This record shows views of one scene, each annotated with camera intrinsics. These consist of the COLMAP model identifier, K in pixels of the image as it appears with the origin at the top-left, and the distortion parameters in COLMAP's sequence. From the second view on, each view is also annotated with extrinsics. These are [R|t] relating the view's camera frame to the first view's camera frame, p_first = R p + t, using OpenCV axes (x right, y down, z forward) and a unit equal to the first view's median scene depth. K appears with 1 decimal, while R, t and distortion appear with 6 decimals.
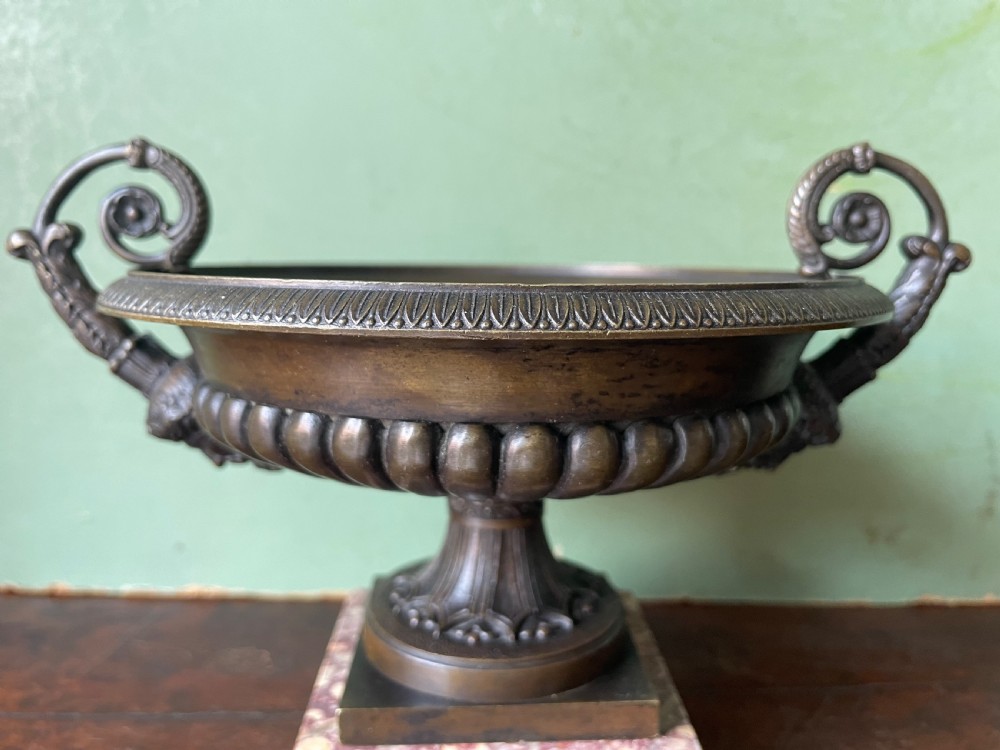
lens RADIAL K [[773.1, 0, 509.4], [0, 773.1, 368.9], [0, 0, 1]] dist [0.062595, -0.109767]
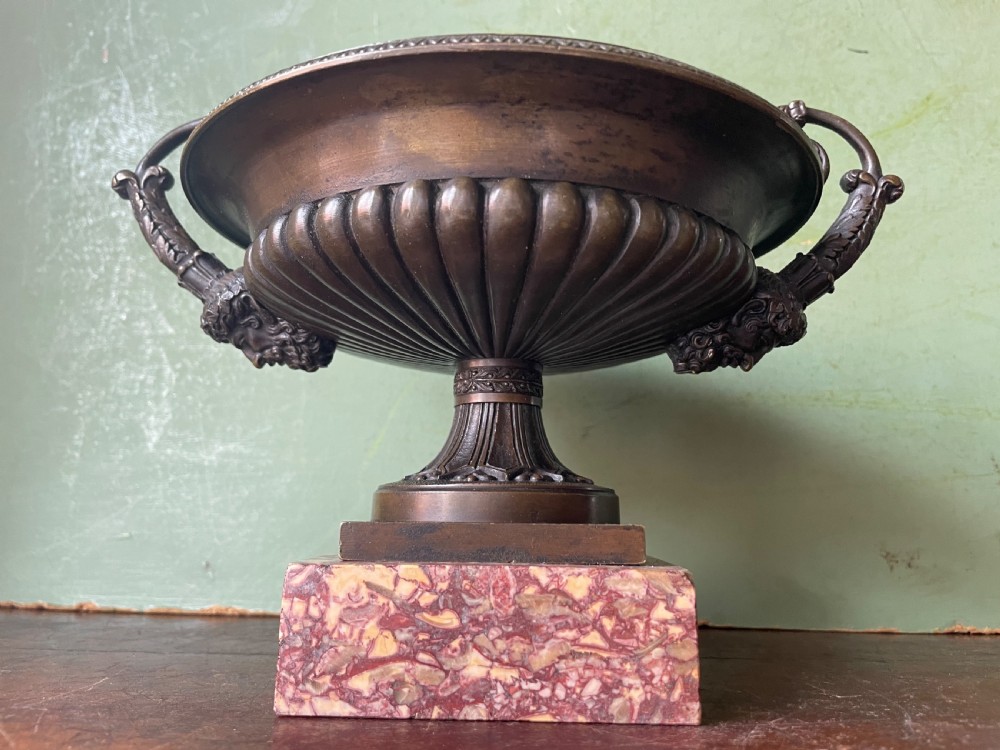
lens RADIAL K [[757.0, 0, 509.0], [0, 757.0, 376.1], [0, 0, 1]] dist [0.072476, -0.102912]
pose [[0.998326, -0.006957, -0.057423, 0.065389], [-0.012018, 0.946130, -0.323565, 0.531418], [0.056580, 0.323713, 0.944462, -0.036605]]
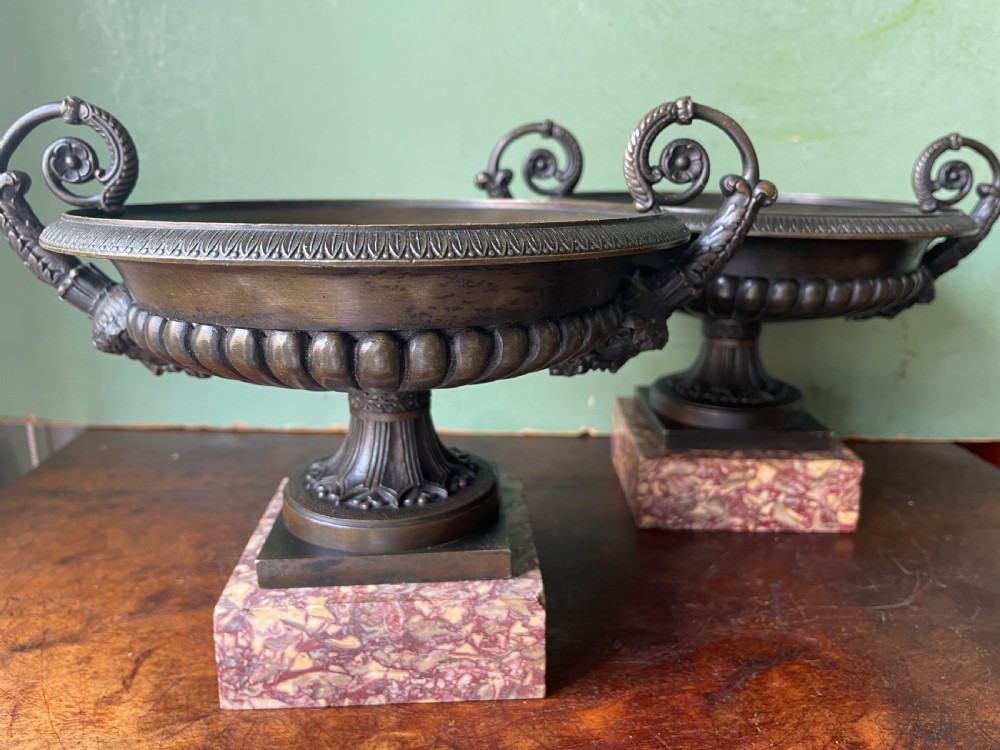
lens RADIAL K [[756.3, 0, 502.9], [0, 756.3, 362.8], [0, 0, 1]] dist [0.076986, -0.113709]
pose [[0.999755, -0.013187, 0.017759, 0.150160], [0.011526, 0.995819, 0.090615, 0.006705], [-0.018880, -0.090389, 0.995728, -0.199142]]
